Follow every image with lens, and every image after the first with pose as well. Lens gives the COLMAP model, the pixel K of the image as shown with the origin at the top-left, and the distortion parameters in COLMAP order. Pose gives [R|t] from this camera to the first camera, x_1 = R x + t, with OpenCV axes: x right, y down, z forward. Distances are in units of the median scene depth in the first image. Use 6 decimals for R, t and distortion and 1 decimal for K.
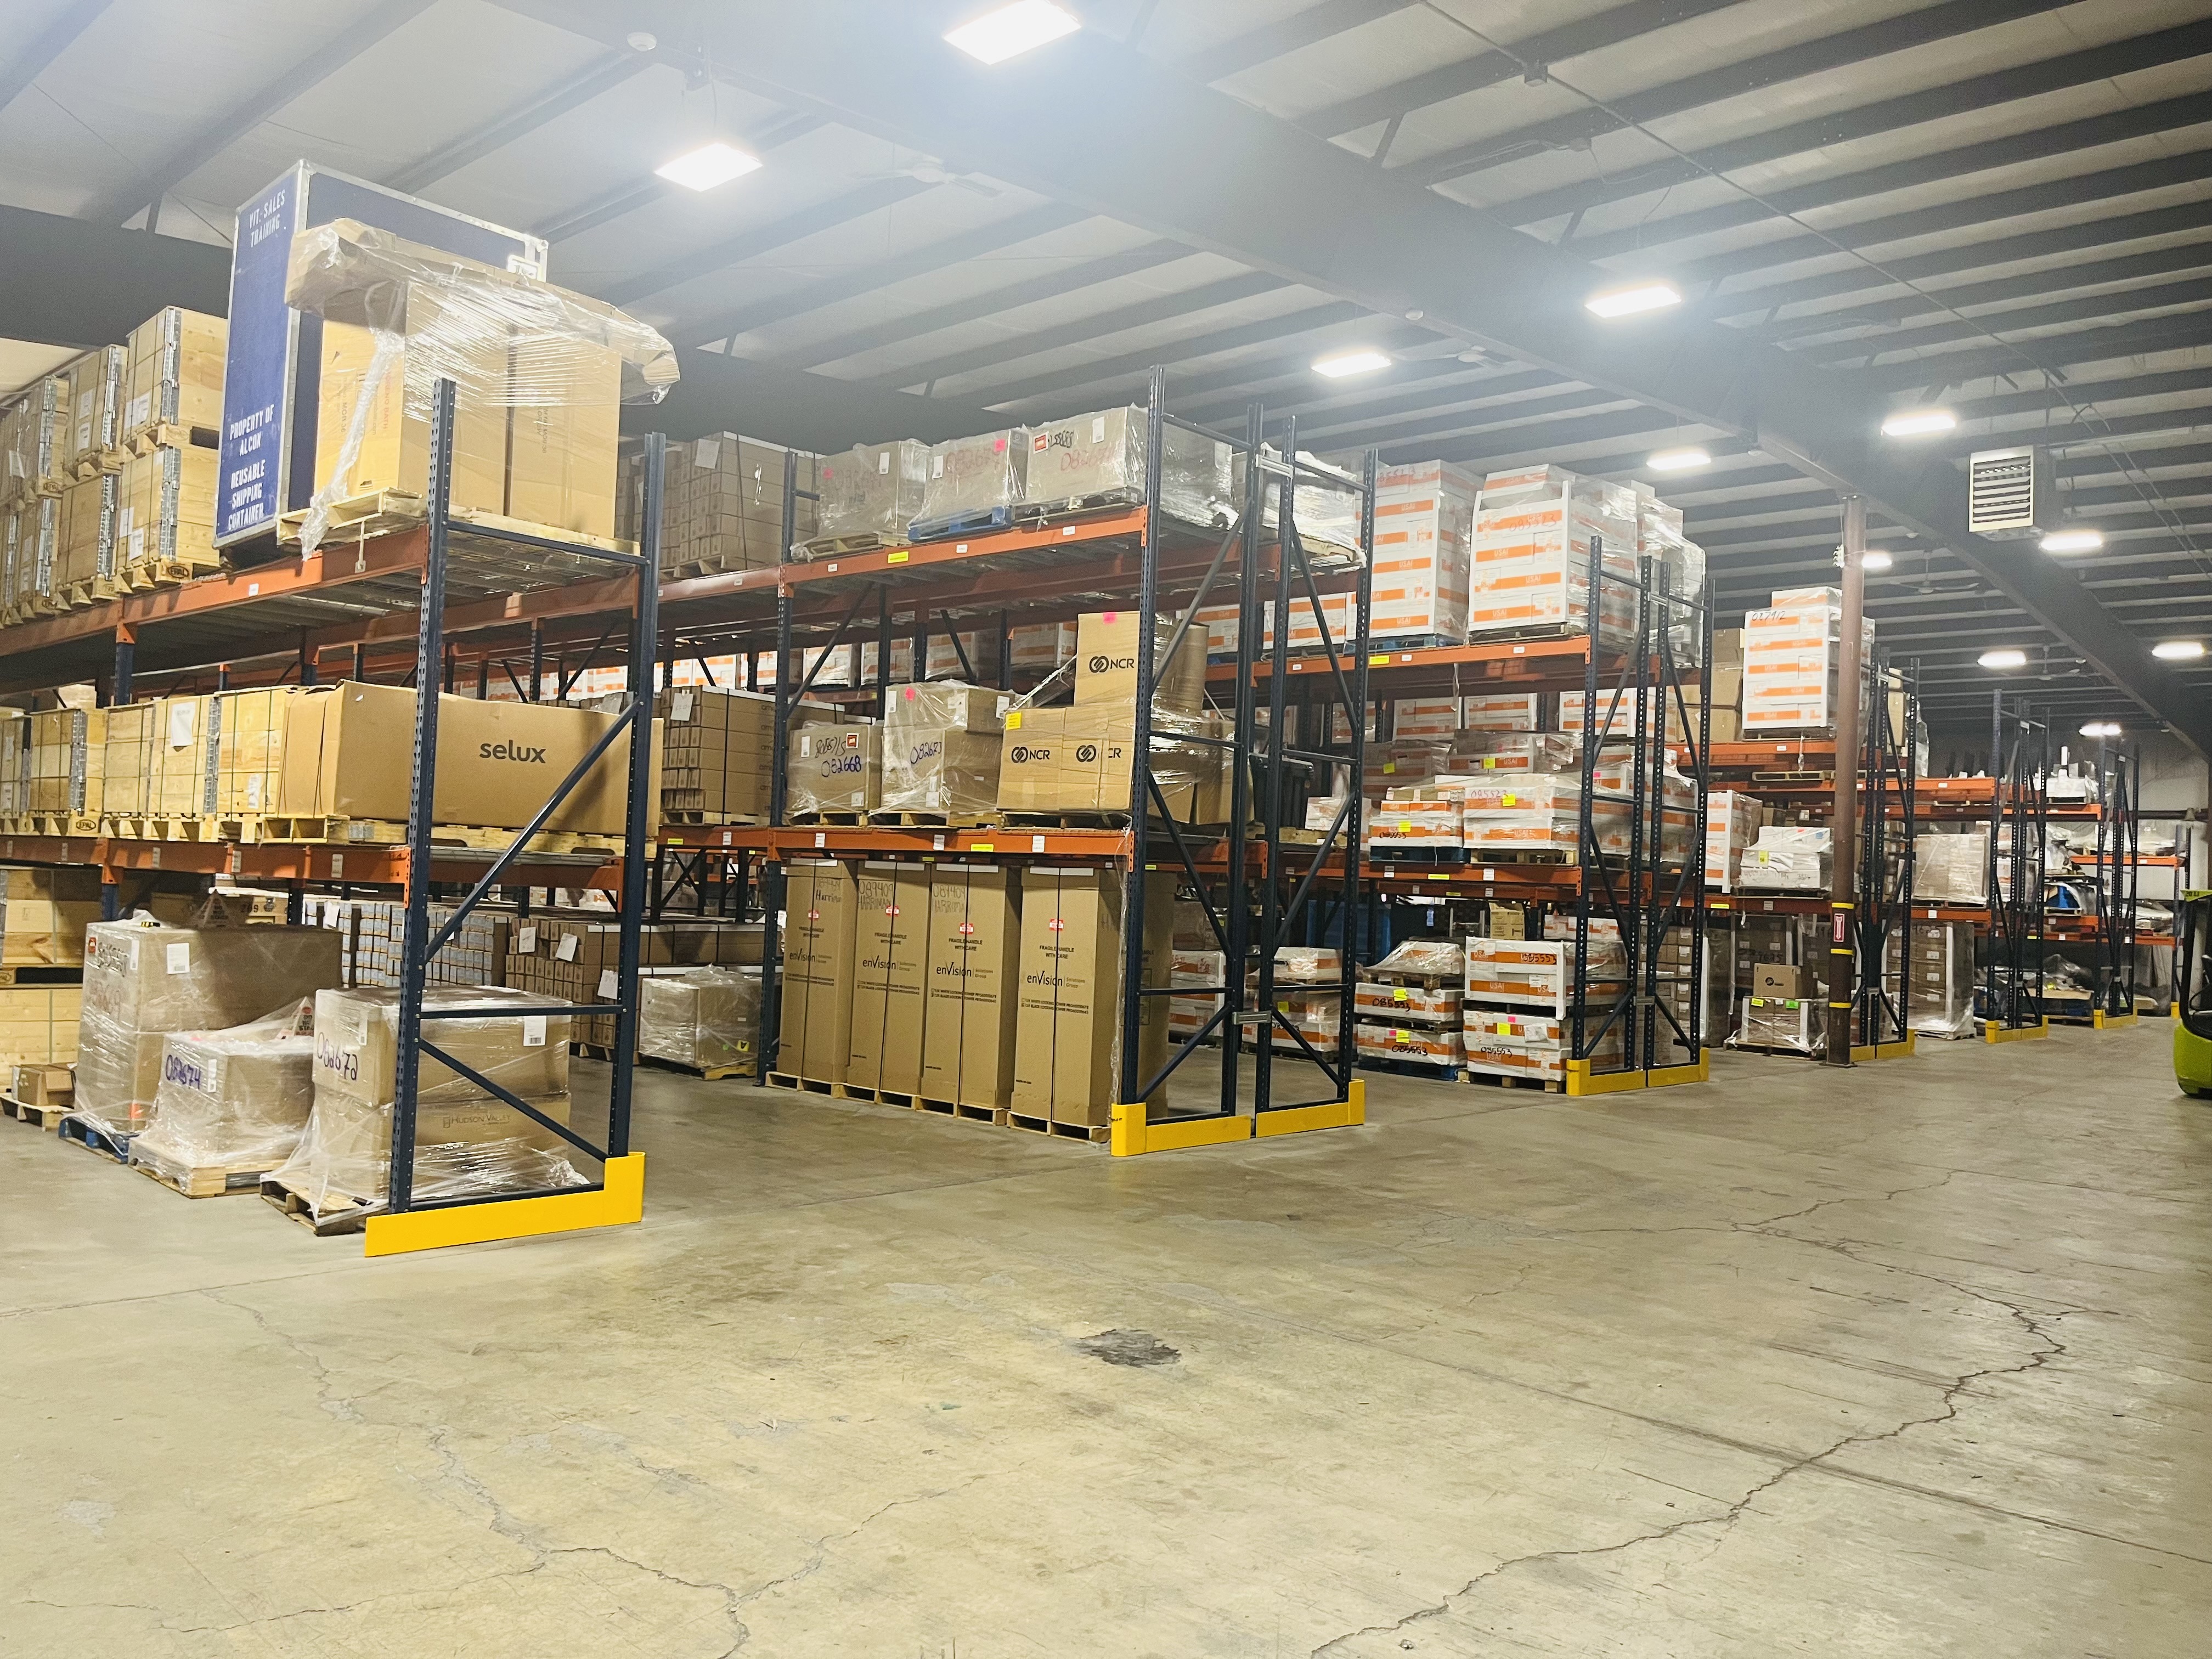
lens RADIAL K [[1647.0, 0, 1106.0], [0, 1647.0, 829.5], [0, 0, 1]] dist [0.102737, 0.000850]
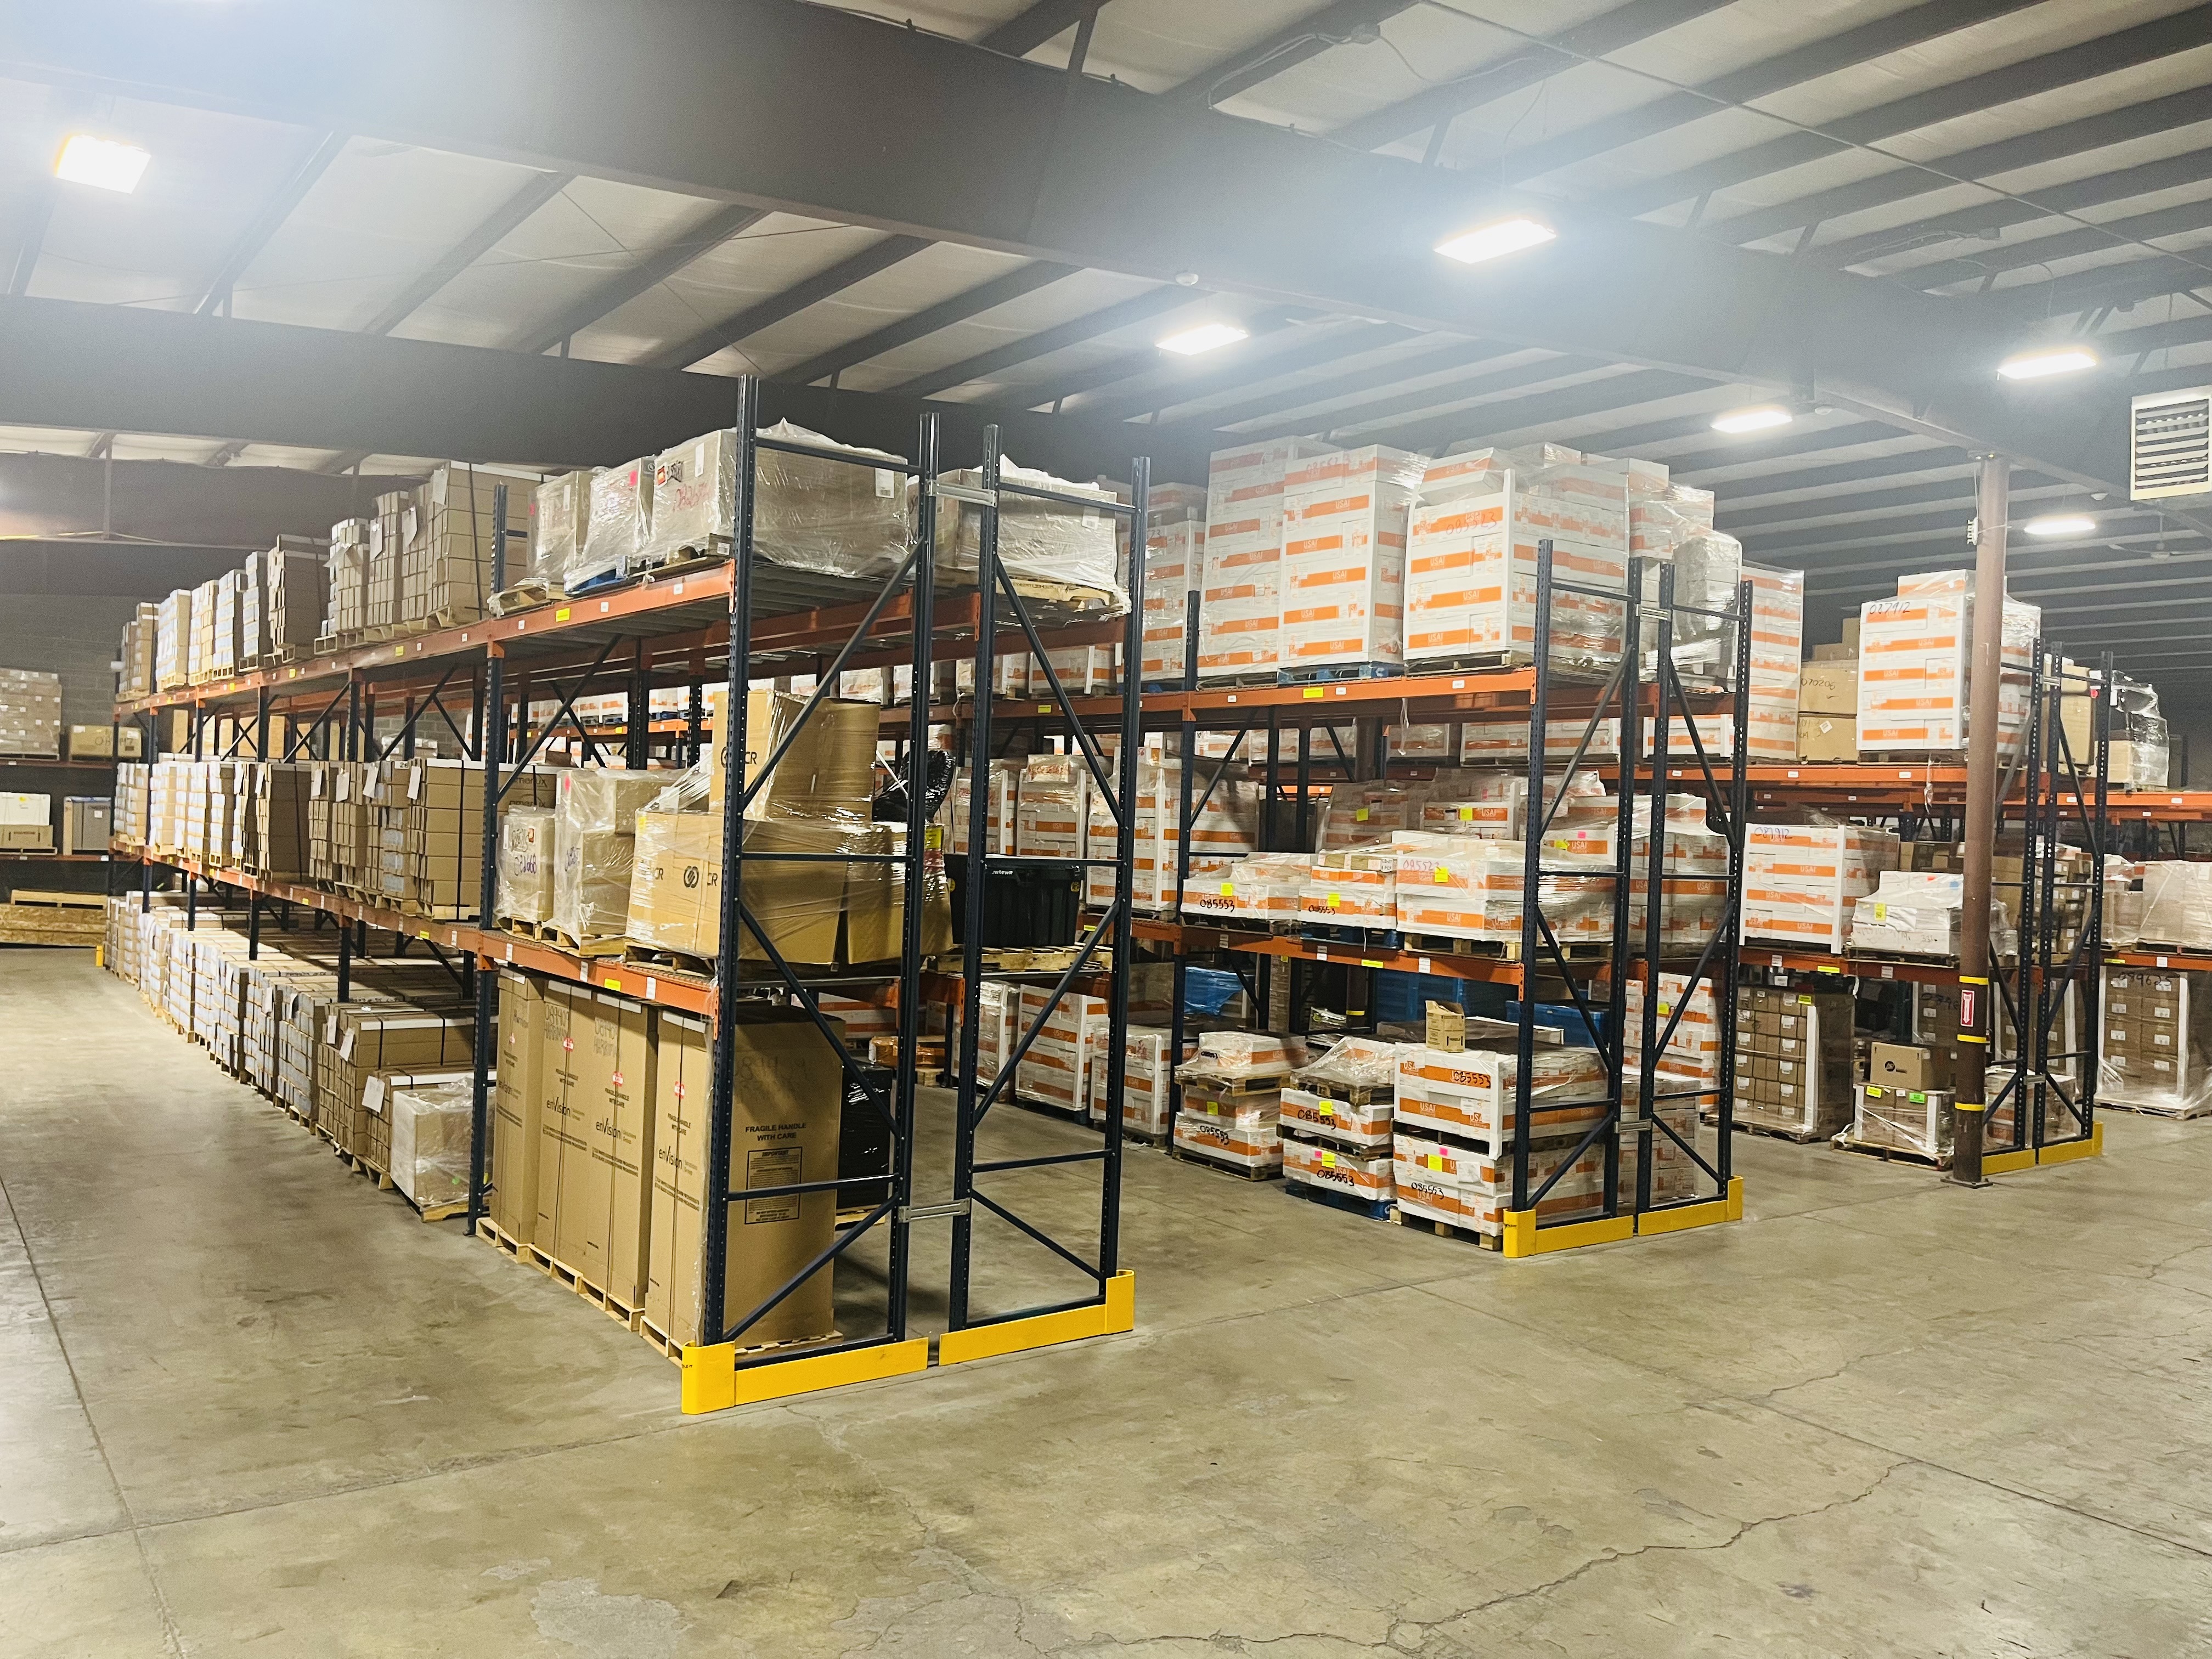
lens RADIAL K [[1637.5, 0, 1106.0], [0, 1637.5, 829.5], [0, 0, 1]] dist [0.105481, -0.084015]
pose [[0.982646, -0.005527, -0.185406, 0.224803], [0.010577, 0.999599, 0.026257, -0.060148], [0.185187, -0.027763, 0.982311, 0.190313]]
